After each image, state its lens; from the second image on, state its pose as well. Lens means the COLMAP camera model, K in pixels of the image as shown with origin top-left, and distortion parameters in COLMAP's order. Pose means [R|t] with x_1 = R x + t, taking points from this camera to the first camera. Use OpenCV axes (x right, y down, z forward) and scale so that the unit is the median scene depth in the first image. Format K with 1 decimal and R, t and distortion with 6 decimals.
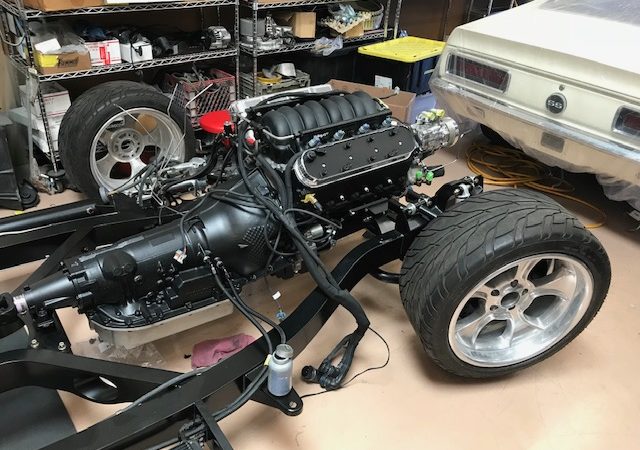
lens RADIAL K [[537.1, 0, 320.1], [0, 537.1, 211.2], [0, 0, 1]] dist [0.005457, 0.001241]
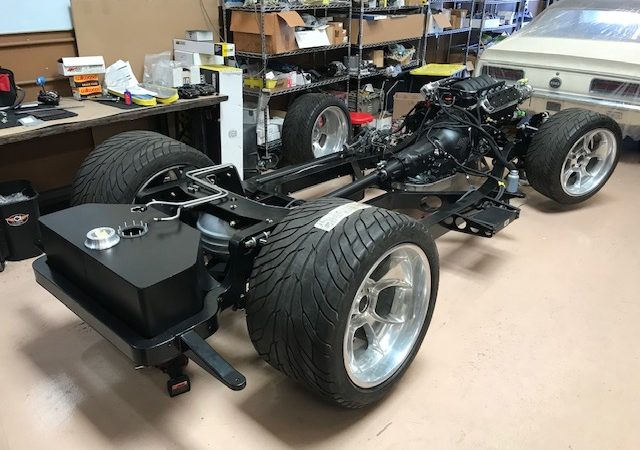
lens RADIAL K [[524.4, 0, 320.0], [0, 524.4, 225.0], [0, 0, 1]] dist [0.000793, -0.003187]
pose [[0.978634, -0.129100, 0.160025, -0.610092], [0.141197, 0.987736, -0.066637, 0.248415], [-0.149460, 0.087808, 0.984861, -0.512444]]
